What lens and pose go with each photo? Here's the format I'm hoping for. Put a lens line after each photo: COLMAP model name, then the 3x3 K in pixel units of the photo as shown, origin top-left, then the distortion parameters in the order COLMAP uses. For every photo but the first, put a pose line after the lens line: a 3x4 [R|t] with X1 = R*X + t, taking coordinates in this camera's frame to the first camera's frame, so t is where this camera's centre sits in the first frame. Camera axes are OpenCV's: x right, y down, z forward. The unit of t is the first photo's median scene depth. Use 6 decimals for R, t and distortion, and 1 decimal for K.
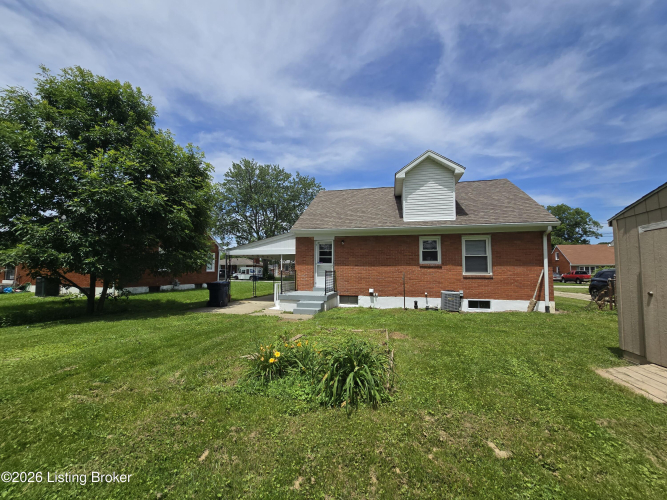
lens RADIAL K [[272.8, 0, 329.2], [0, 272.8, 251.4], [0, 0, 1]] dist [-0.001472, 0.000167]
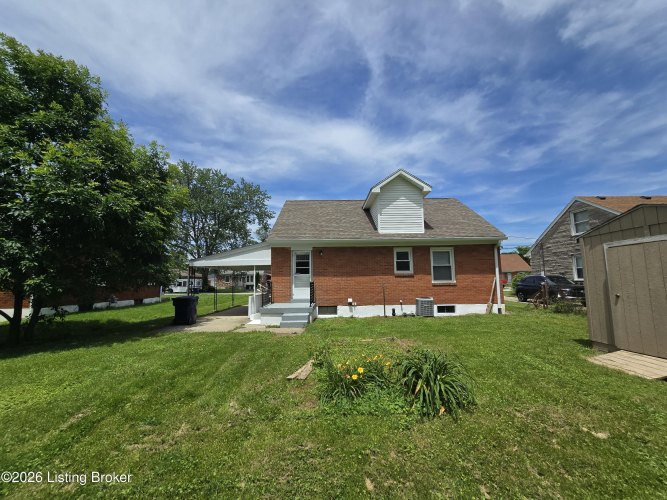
lens RADIAL K [[272.7, 0, 329.3], [0, 272.7, 252.2], [0, 0, 1]] dist [-0.002061, 0.000530]
pose [[0.973410, 0.003488, 0.229042, -0.164355], [0.003487, 0.999543, -0.030042, -0.006507], [-0.229042, 0.030042, 0.972953, 0.016677]]
